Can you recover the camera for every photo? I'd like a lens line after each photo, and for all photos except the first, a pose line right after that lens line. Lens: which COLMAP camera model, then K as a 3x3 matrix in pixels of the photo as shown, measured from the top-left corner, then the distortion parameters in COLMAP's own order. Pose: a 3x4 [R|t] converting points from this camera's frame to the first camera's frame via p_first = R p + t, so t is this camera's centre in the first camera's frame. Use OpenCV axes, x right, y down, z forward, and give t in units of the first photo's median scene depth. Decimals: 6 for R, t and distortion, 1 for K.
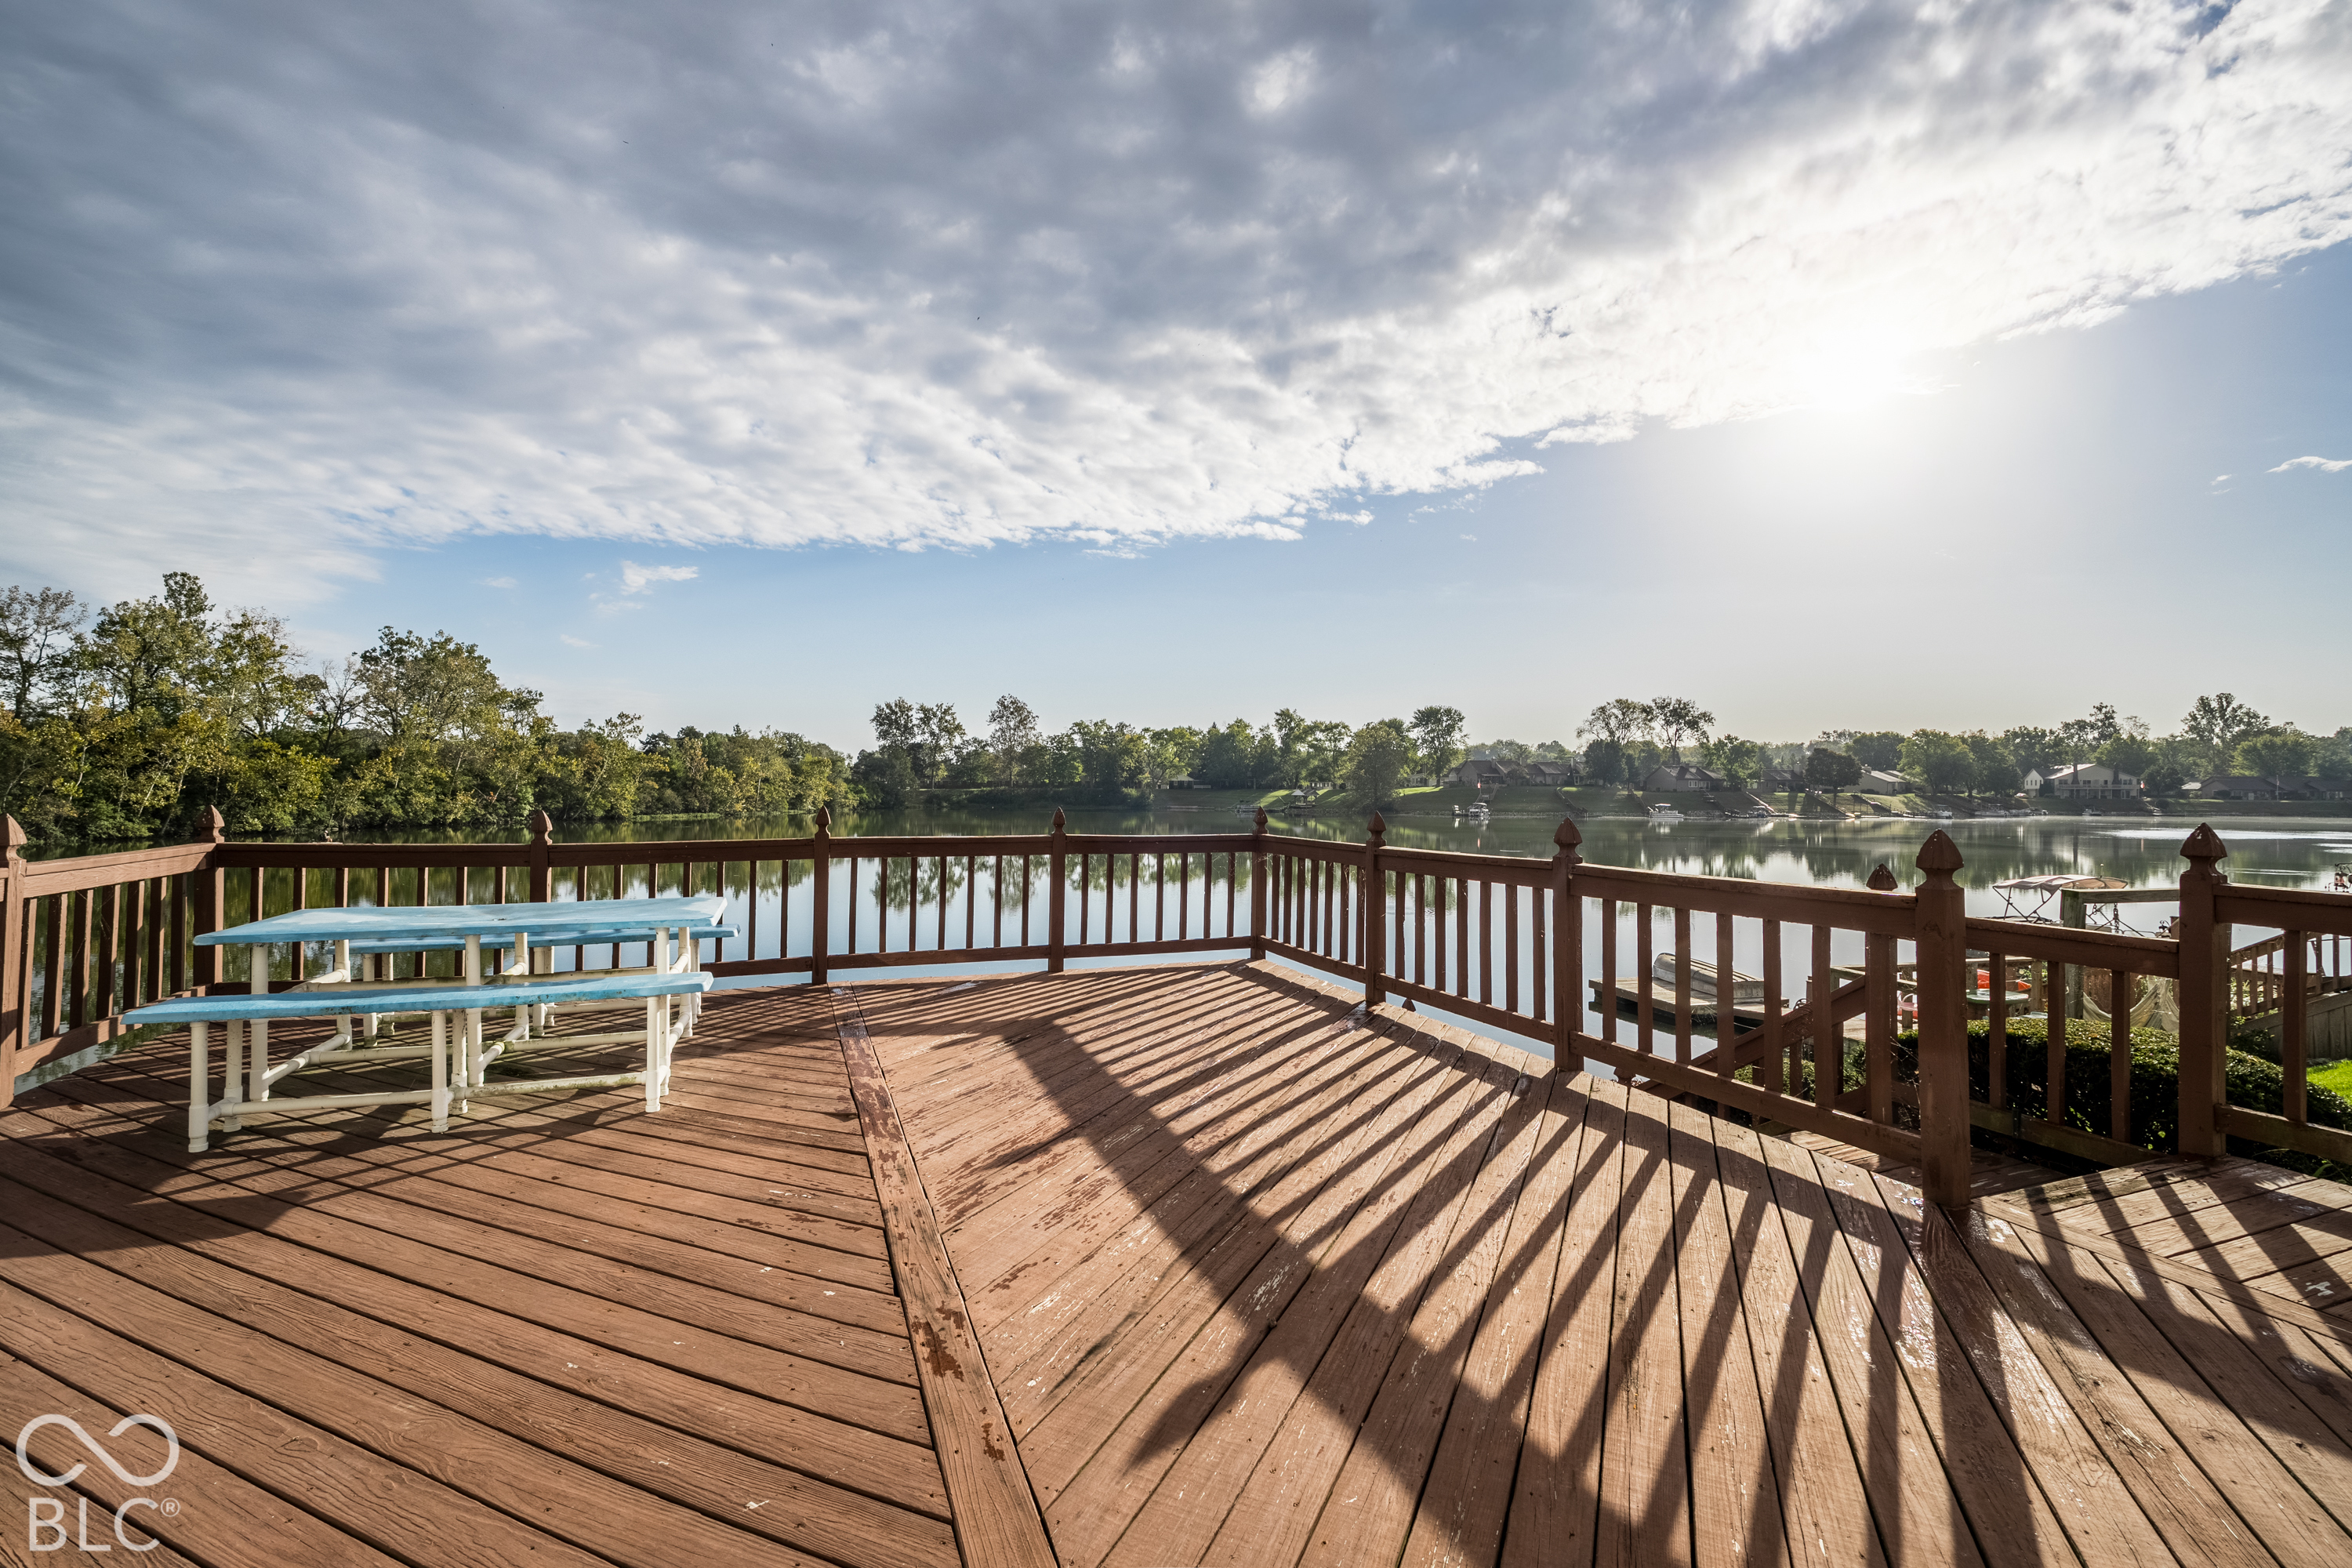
lens RADIAL K [[1025.7, 0, 1179.2], [0, 1025.7, 783.0], [0, 0, 1]] dist [-0.002396, -0.000302]
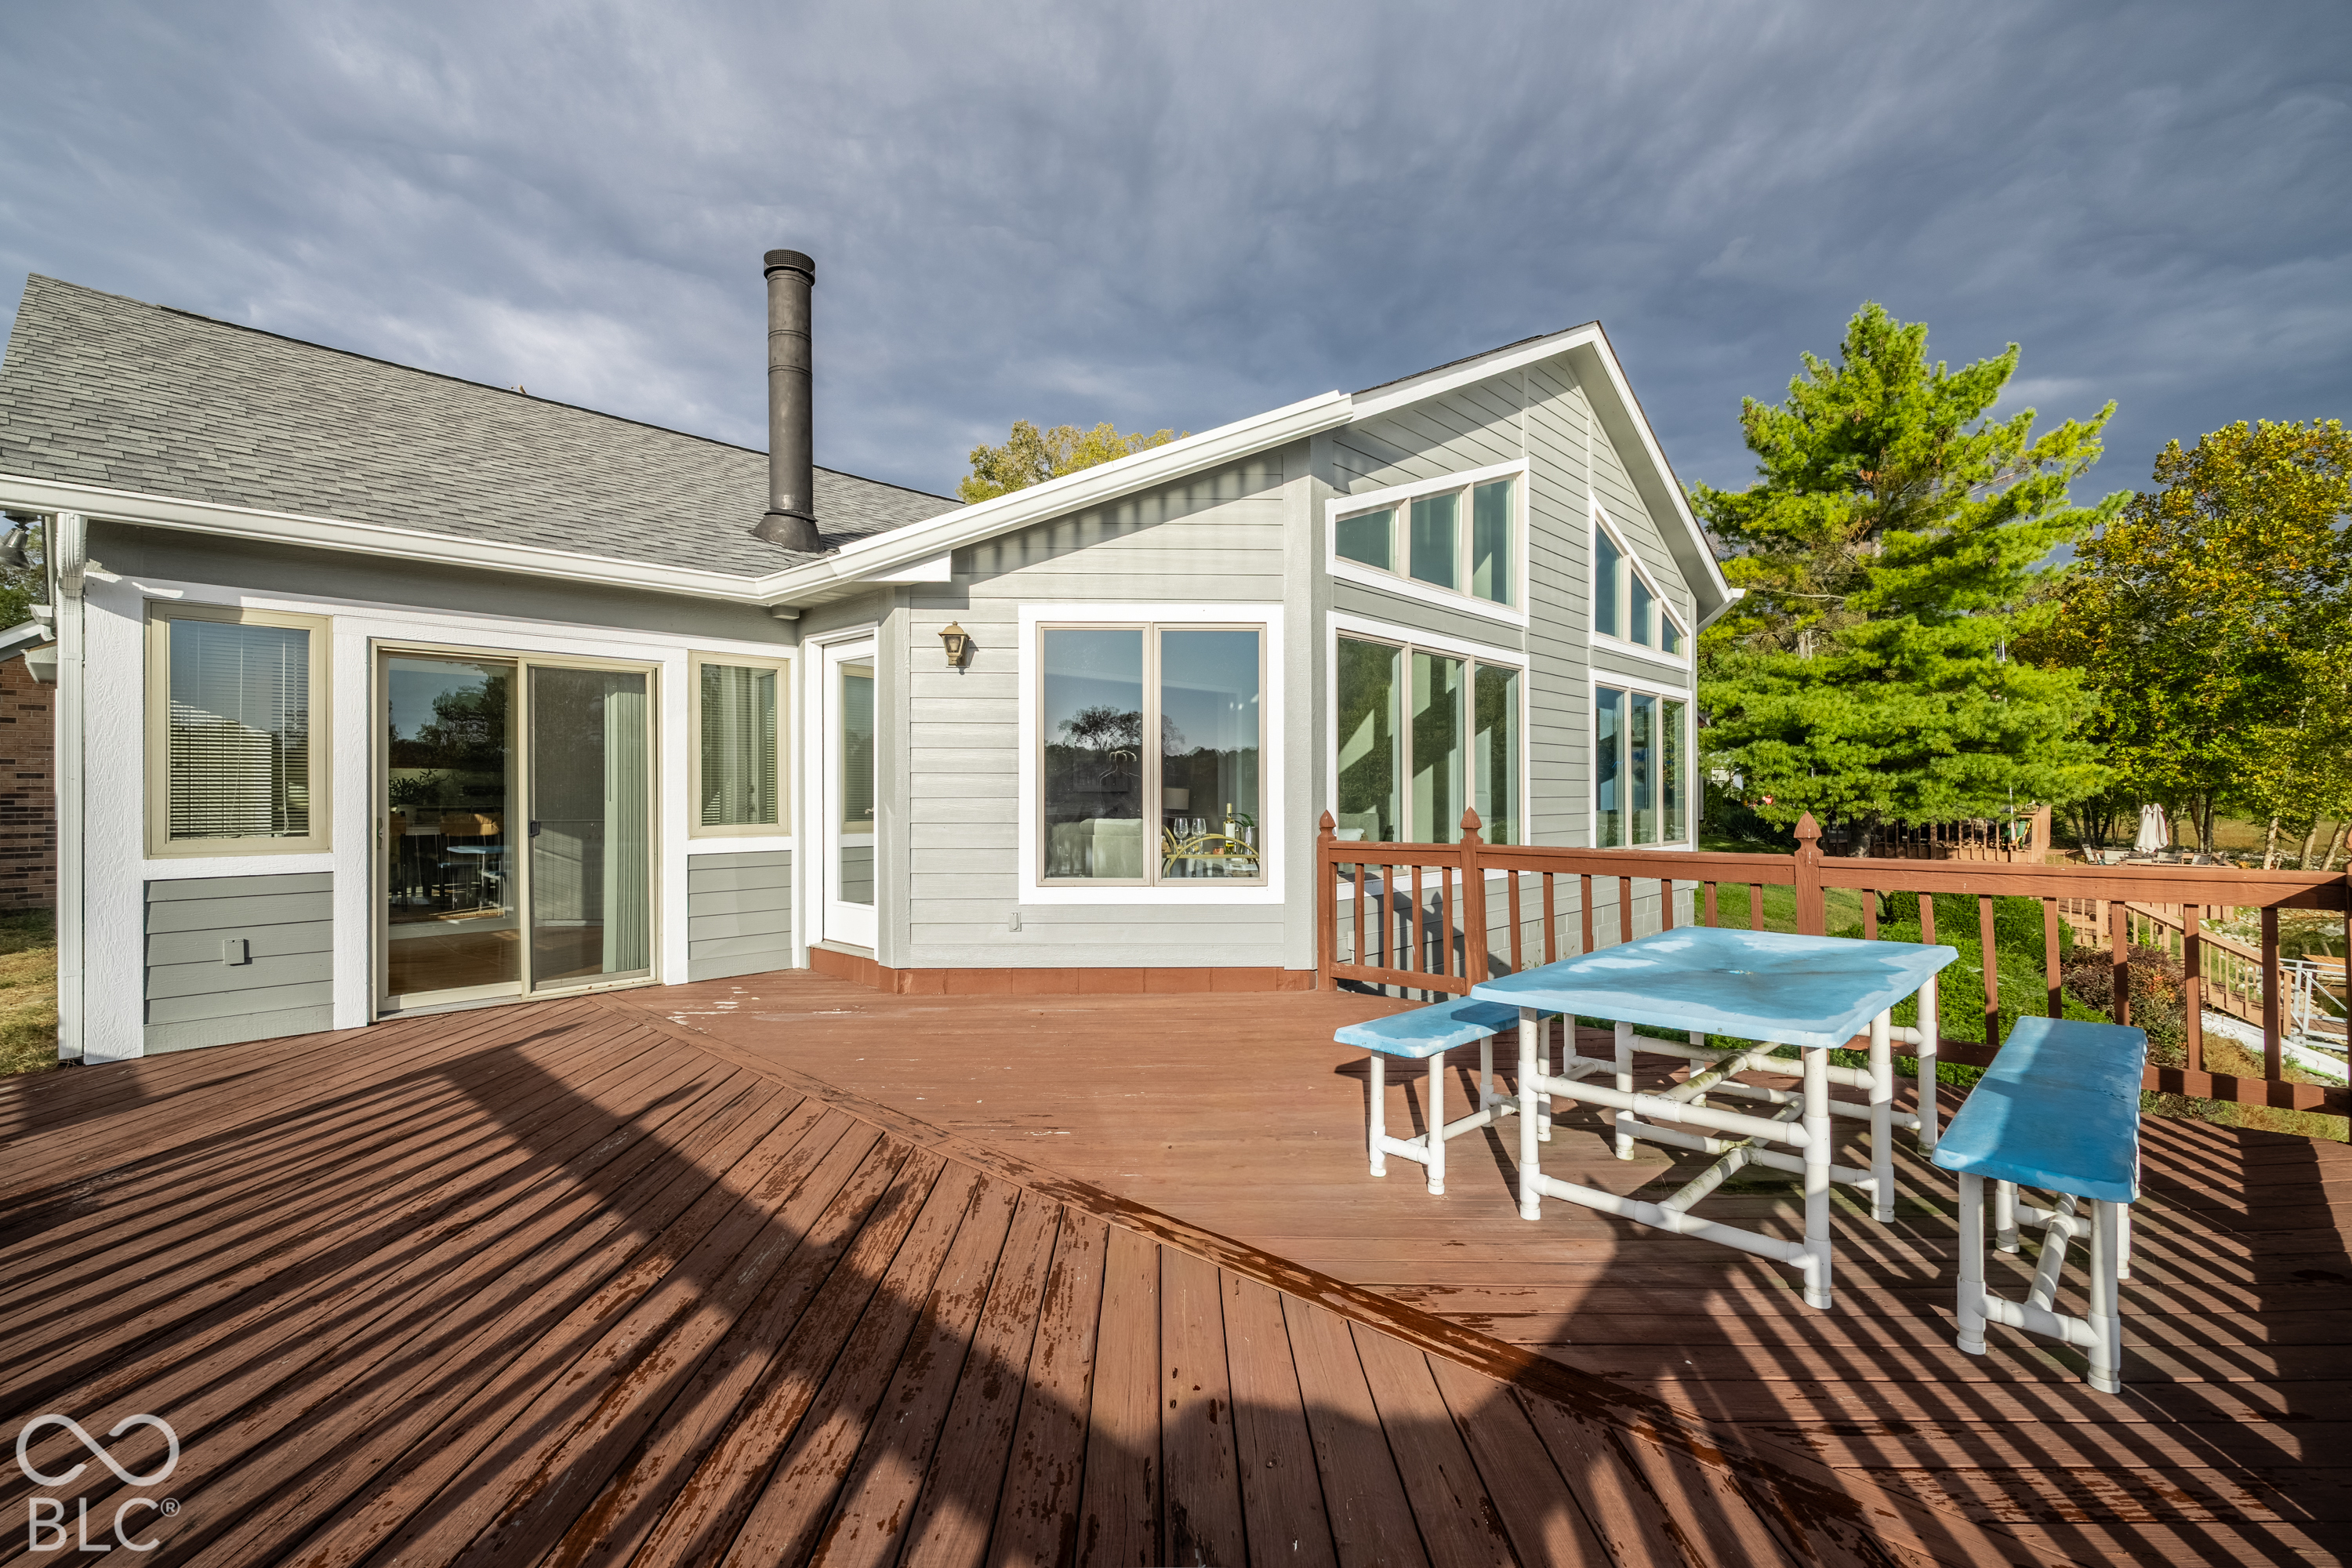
lens RADIAL K [[1025.7, 0, 1180.3], [0, 1025.7, 785.0], [0, 0, 1]] dist [-0.002396, -0.000302]
pose [[-0.904308, -0.003142, -0.426868, -0.010693], [0.000922, 0.999956, -0.009312, 0.011245], [0.426879, -0.008814, -0.904266, 2.006674]]
